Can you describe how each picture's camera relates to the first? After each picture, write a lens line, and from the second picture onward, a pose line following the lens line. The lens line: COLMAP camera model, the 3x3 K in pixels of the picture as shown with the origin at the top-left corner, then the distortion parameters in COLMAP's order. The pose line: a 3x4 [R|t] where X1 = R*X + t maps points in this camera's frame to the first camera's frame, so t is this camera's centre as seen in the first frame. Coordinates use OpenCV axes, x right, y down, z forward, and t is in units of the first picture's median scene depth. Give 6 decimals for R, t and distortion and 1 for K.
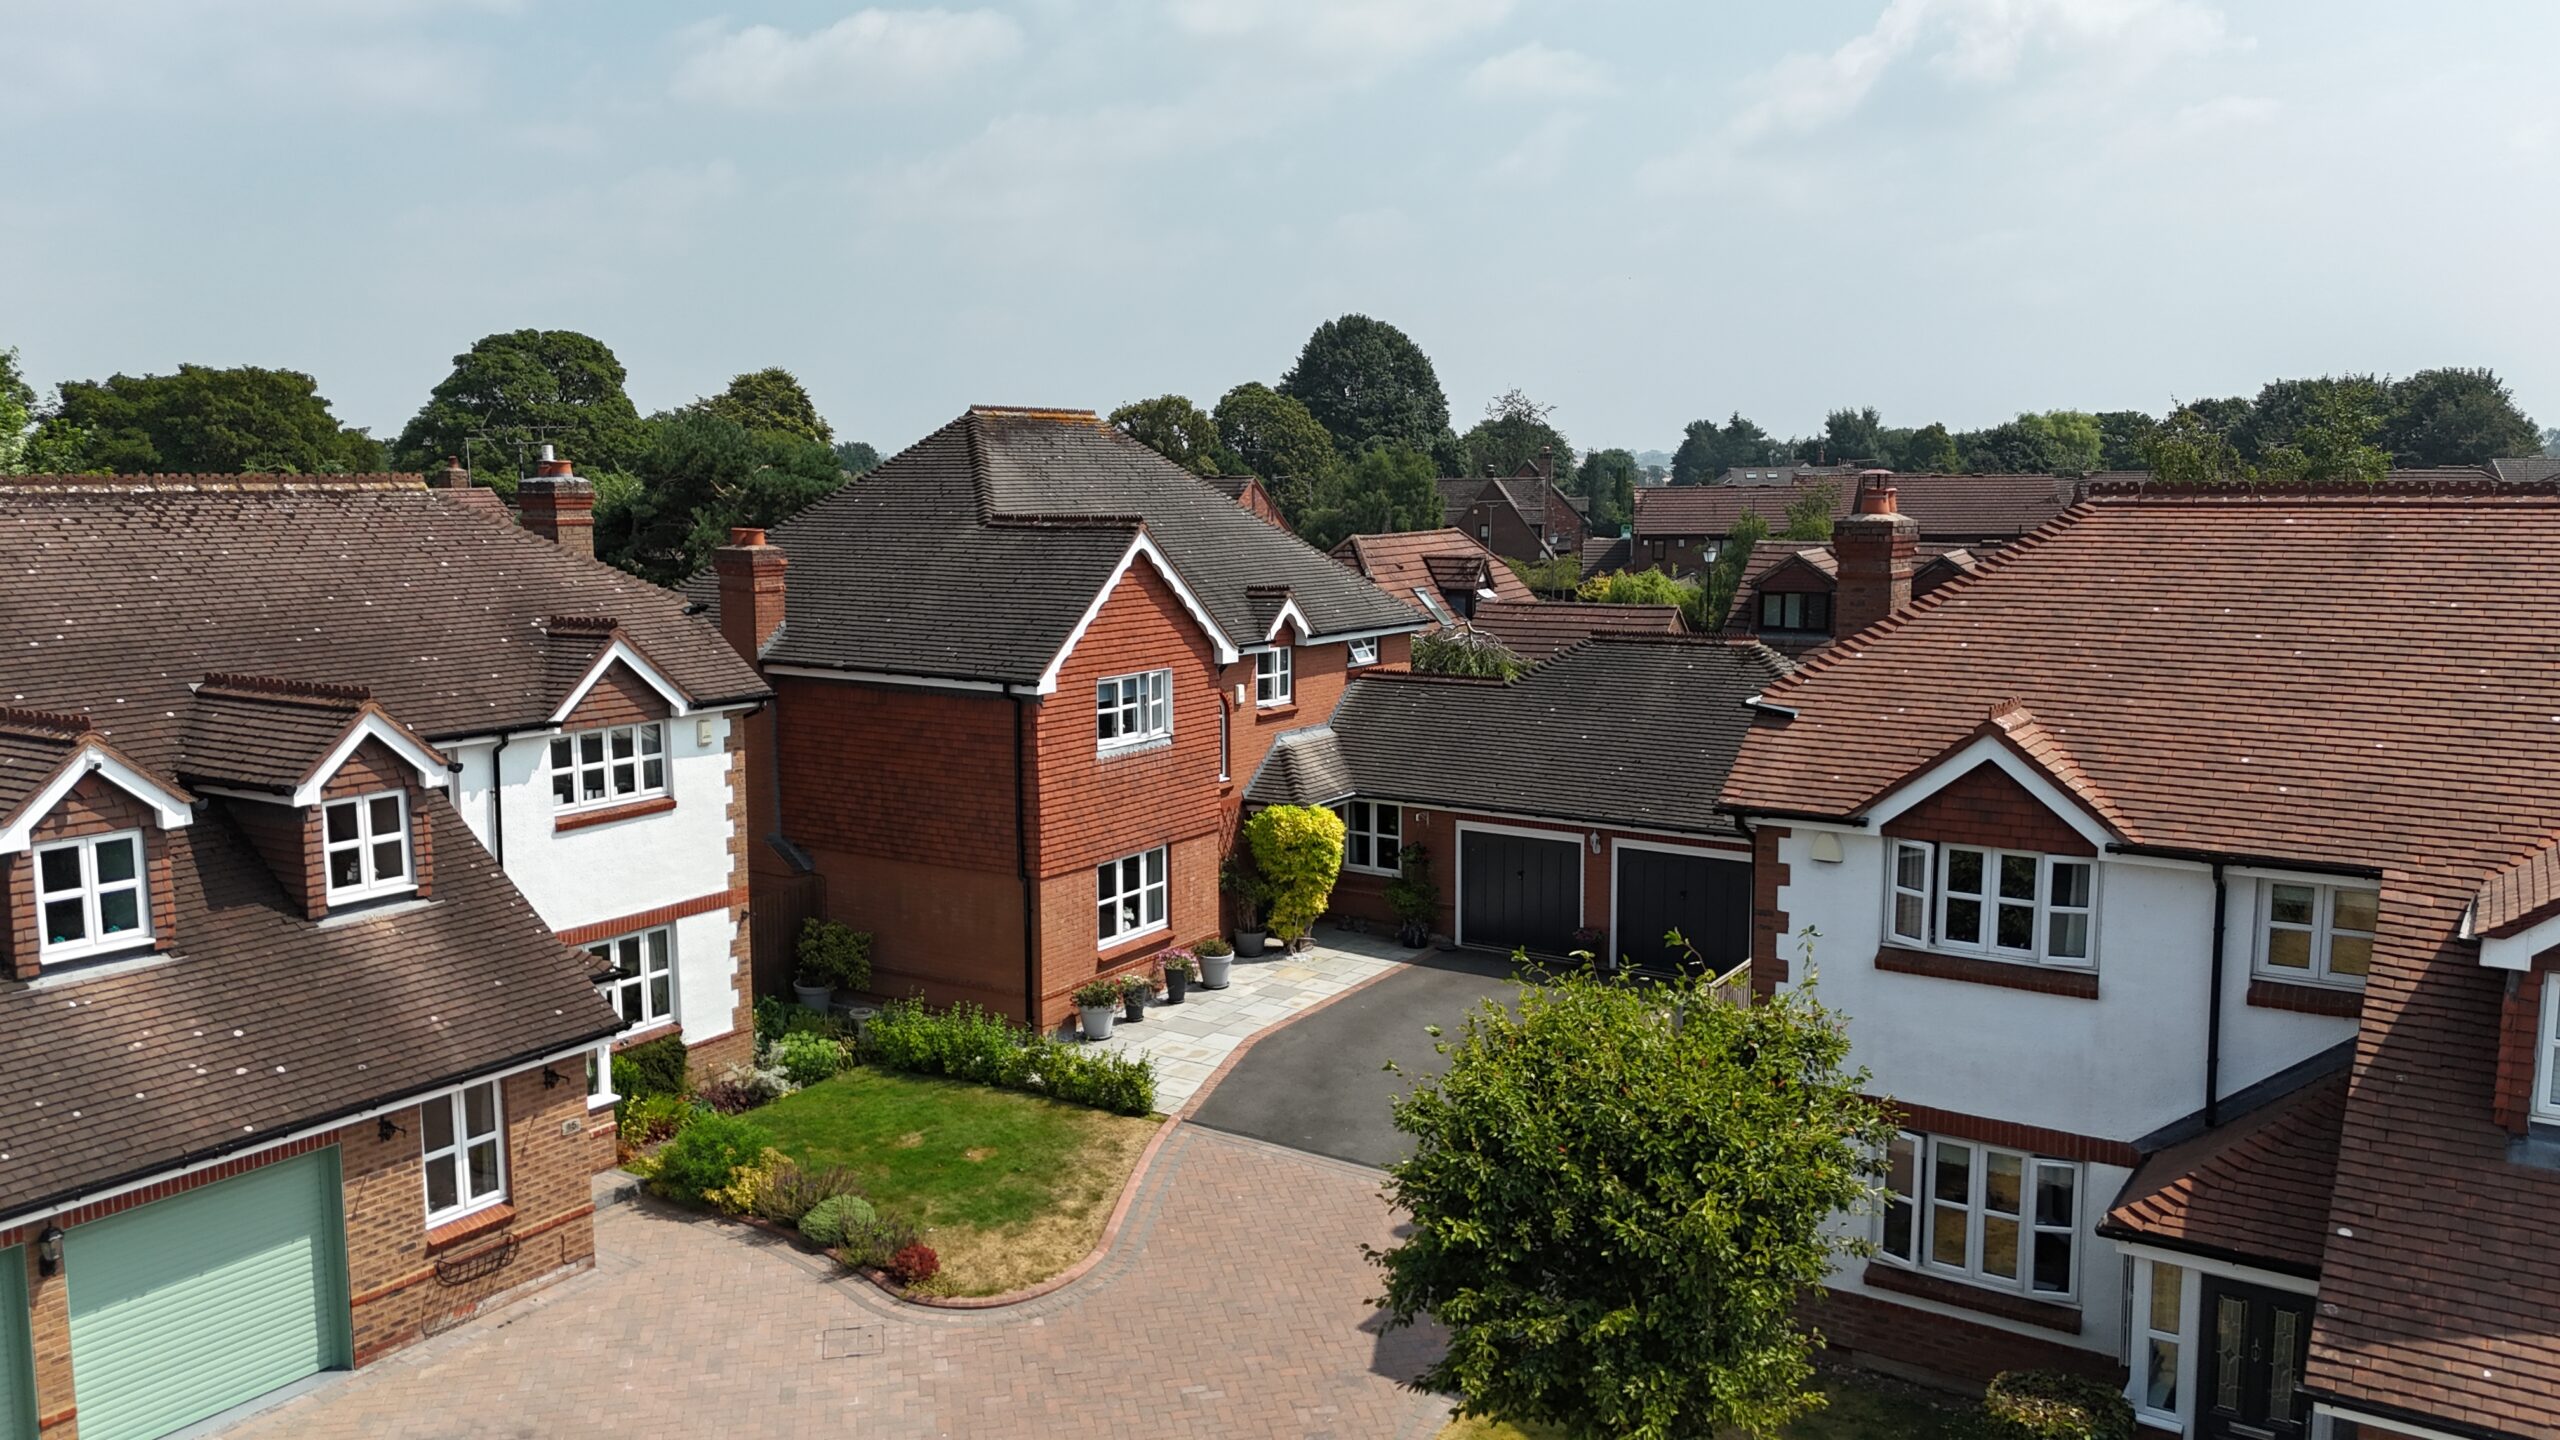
lens RADIAL K [[1868.6, 0, 1283.9], [0, 1868.6, 713.6], [0, 0, 1]] dist [0.033114, -0.018304]
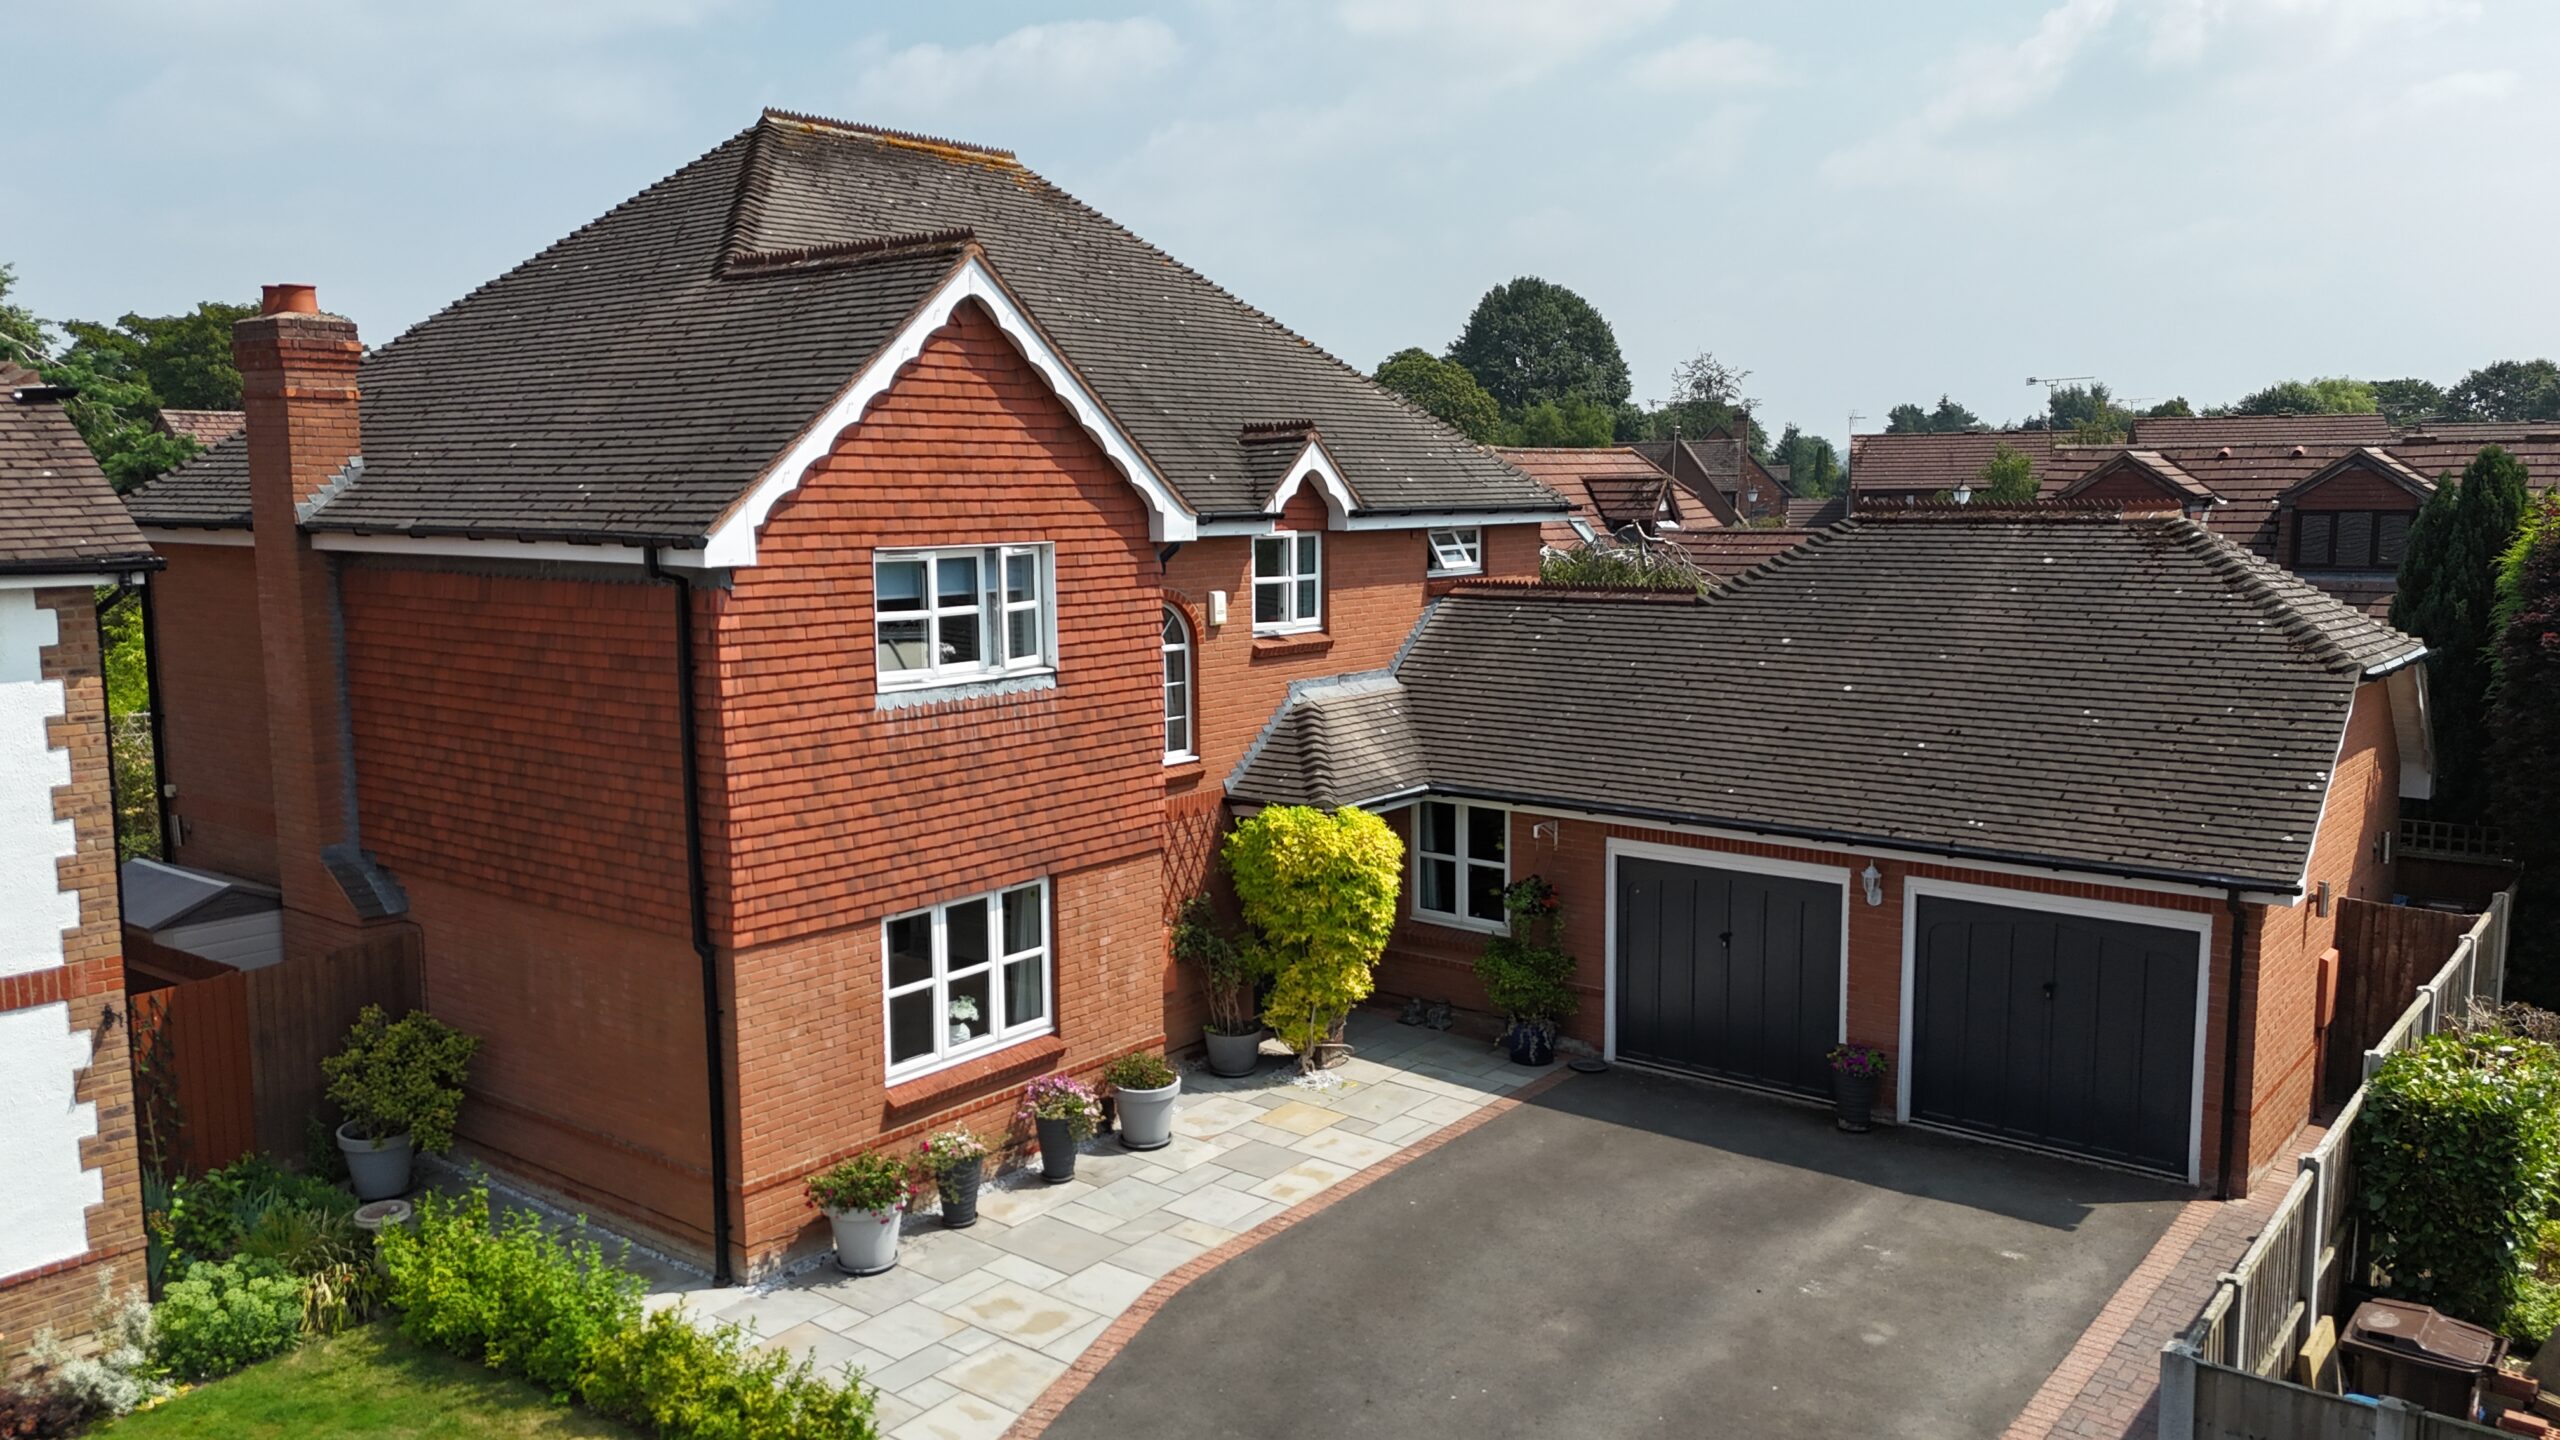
lens RADIAL K [[1868.6, 0, 1277.3], [0, 1868.6, 715.8], [0, 0, 1]] dist [0.033114, -0.018304]
pose [[0.995067, 0.008237, -0.098858, 0.052518], [-0.008297, 0.999966, -0.000202, 0.023133], [0.098853, 0.001021, 0.995101, 0.465316]]
